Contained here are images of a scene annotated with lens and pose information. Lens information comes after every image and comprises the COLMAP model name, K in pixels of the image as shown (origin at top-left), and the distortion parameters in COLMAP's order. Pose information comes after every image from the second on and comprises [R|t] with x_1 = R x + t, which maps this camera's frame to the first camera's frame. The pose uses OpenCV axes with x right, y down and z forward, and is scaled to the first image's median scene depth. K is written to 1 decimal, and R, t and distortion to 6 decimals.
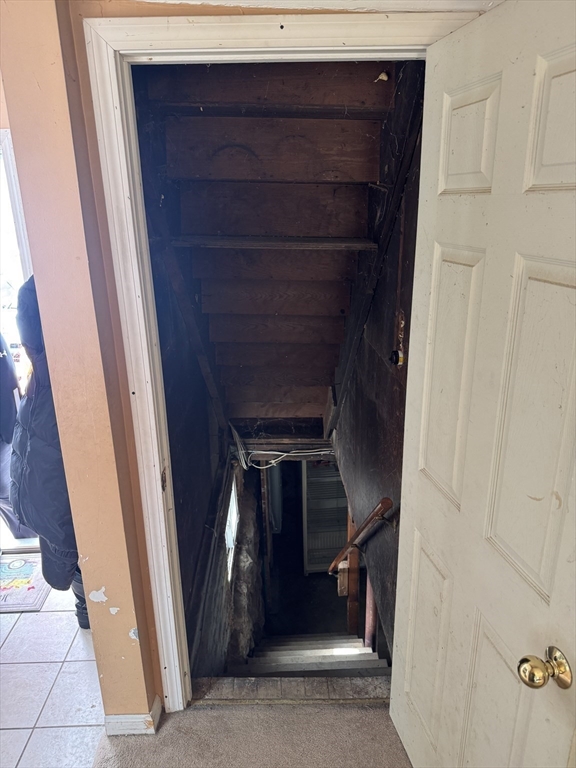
lens RADIAL K [[549.8, 0, 288.0], [0, 549.8, 384.0], [0, 0, 1]] dist [0.002437, -0.000741]
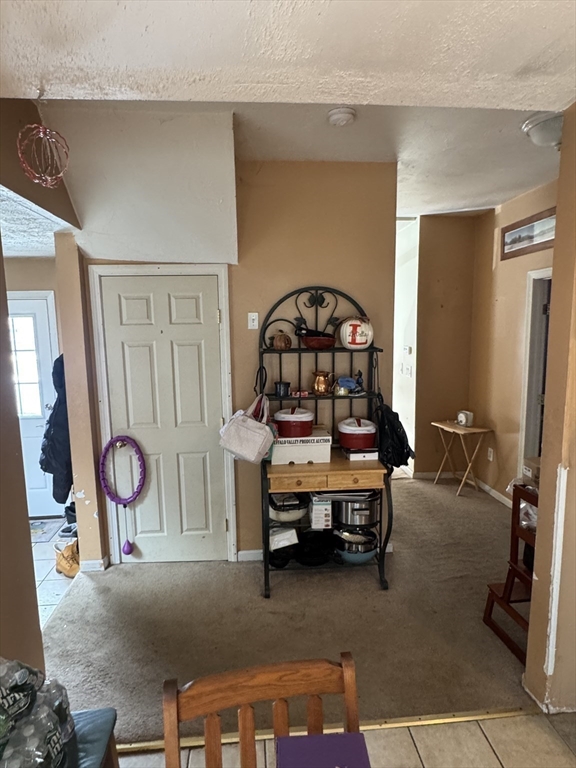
lens RADIAL K [[442.7, 0, 288.0], [0, 442.7, 384.0], [0, 0, 1]] dist [-0.002517, -0.000459]
pose [[0.998177, -0.005707, 0.060084, 0.374656], [0.017162, 0.981261, -0.191916, 0.291683], [-0.057863, 0.192597, 0.979570, -0.858069]]
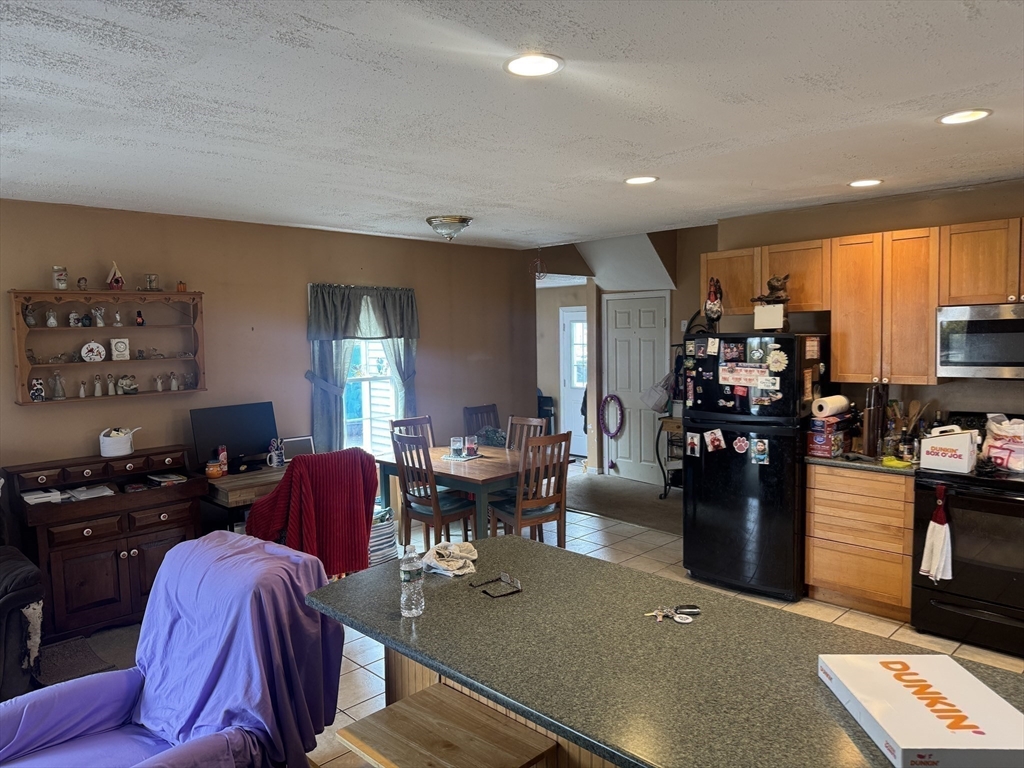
lens RADIAL K [[733.0, 0, 512.0], [0, 733.0, 384.0], [0, 0, 1]] dist [0.002437, -0.000741]
pose [[0.678291, 0.060891, -0.732266, 2.892443], [-0.228518, 0.964623, -0.131462, 0.861273], [0.698355, 0.256506, 0.668210, -2.757463]]
